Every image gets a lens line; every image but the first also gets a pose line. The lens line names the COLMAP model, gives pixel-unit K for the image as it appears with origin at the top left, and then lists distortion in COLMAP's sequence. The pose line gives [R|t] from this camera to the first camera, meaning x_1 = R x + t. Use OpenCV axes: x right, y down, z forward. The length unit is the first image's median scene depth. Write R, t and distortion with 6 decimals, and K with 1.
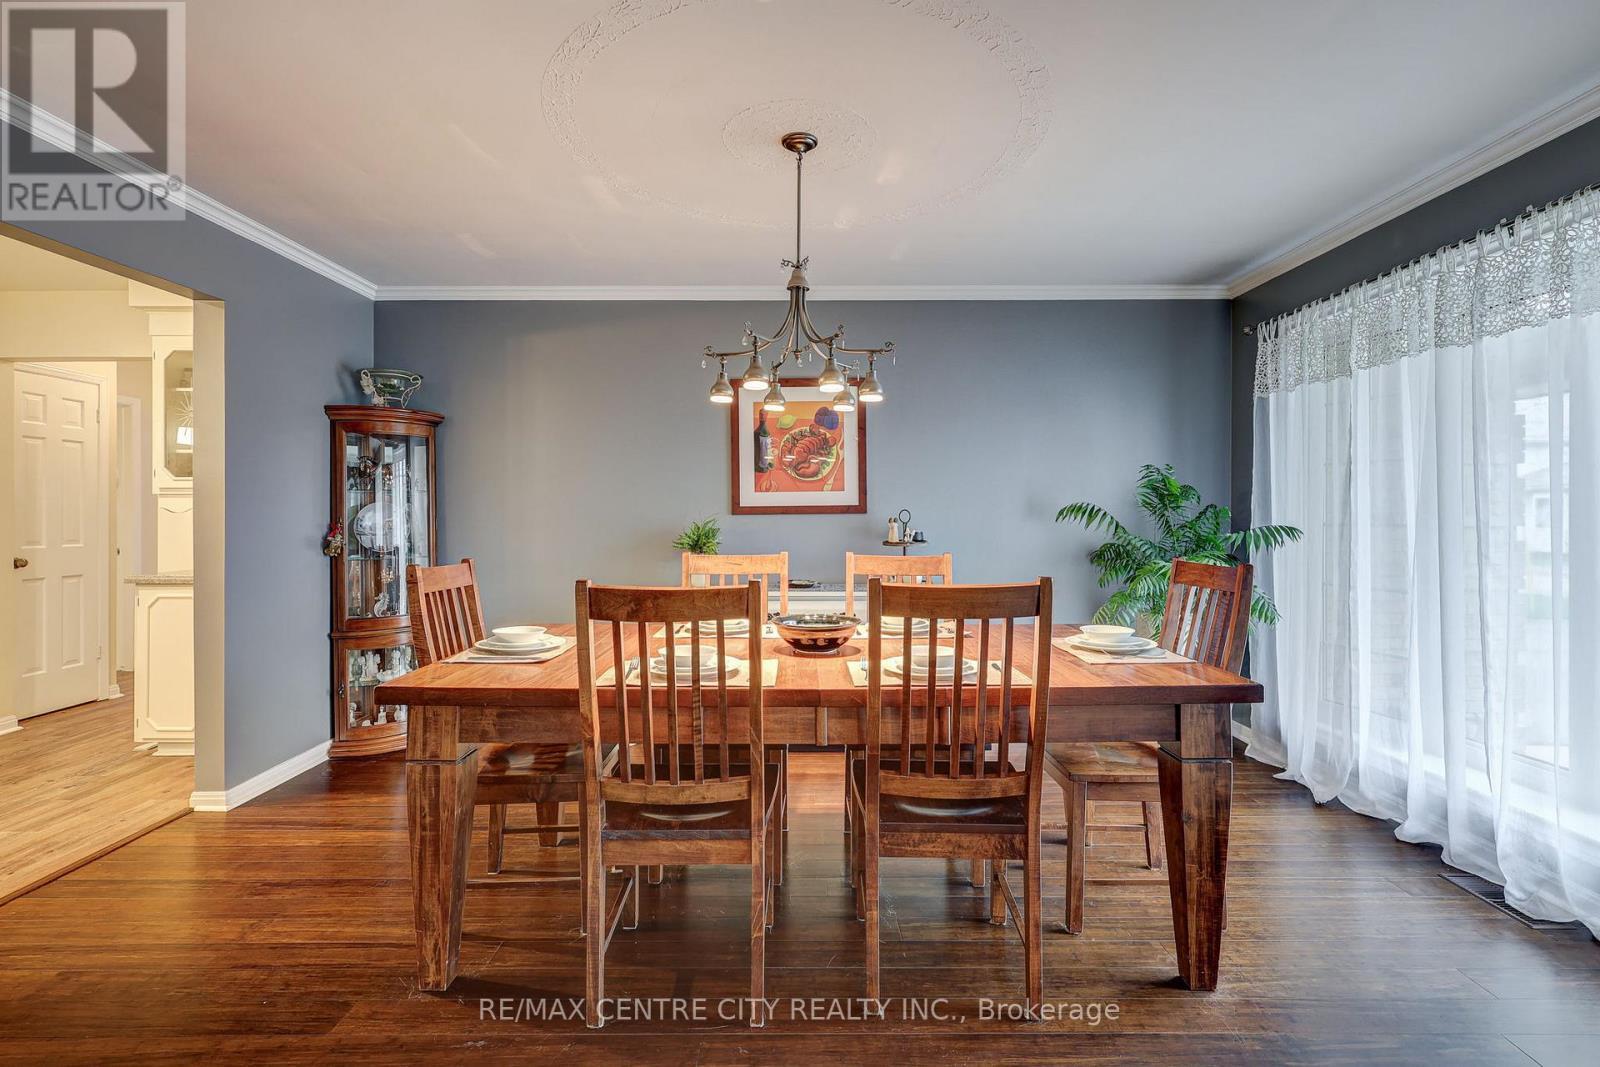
lens RADIAL K [[741.3, 0, 801.7], [0, 741.3, 523.1], [0, 0, 1]] dist [-0.000300, 0.001245]
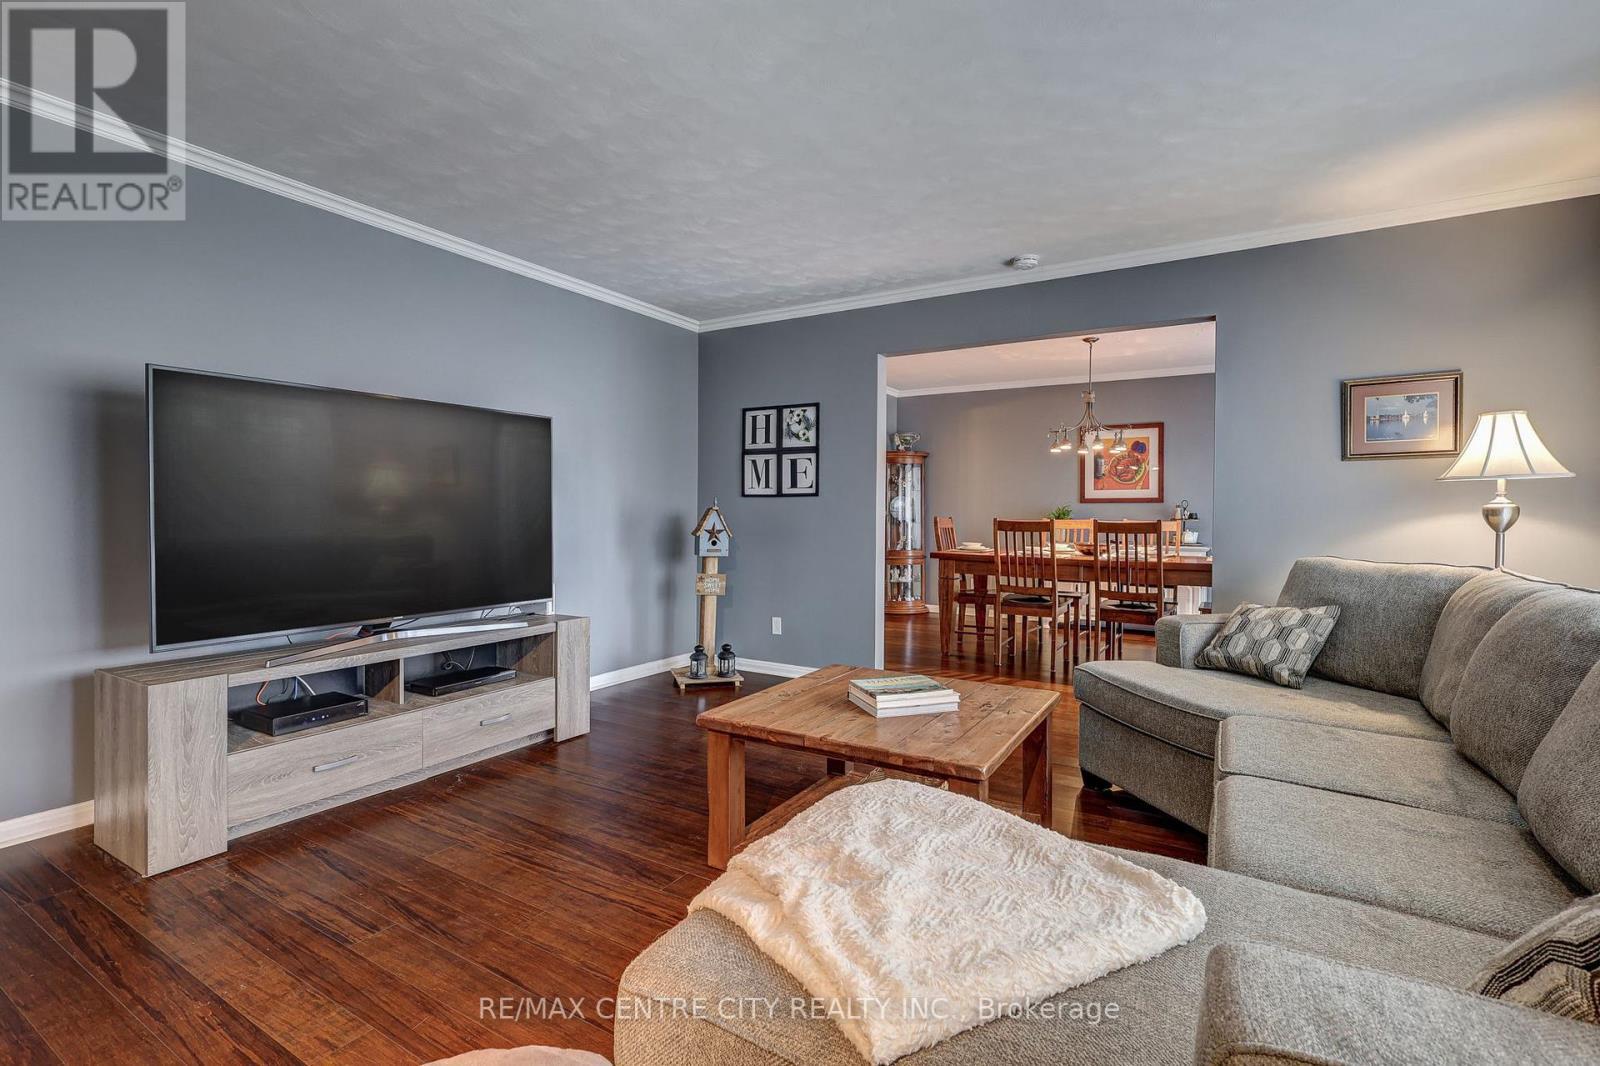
lens RADIAL K [[741.3, 0, 801.7], [0, 741.3, 522.6], [0, 0, 1]] dist [-0.000300, 0.001245]
pose [[0.854946, 0.016464, -0.518456, 0.274553], [-0.016880, 0.999850, 0.003917, 0.042673], [0.518443, 0.005403, 0.855095, -0.921715]]
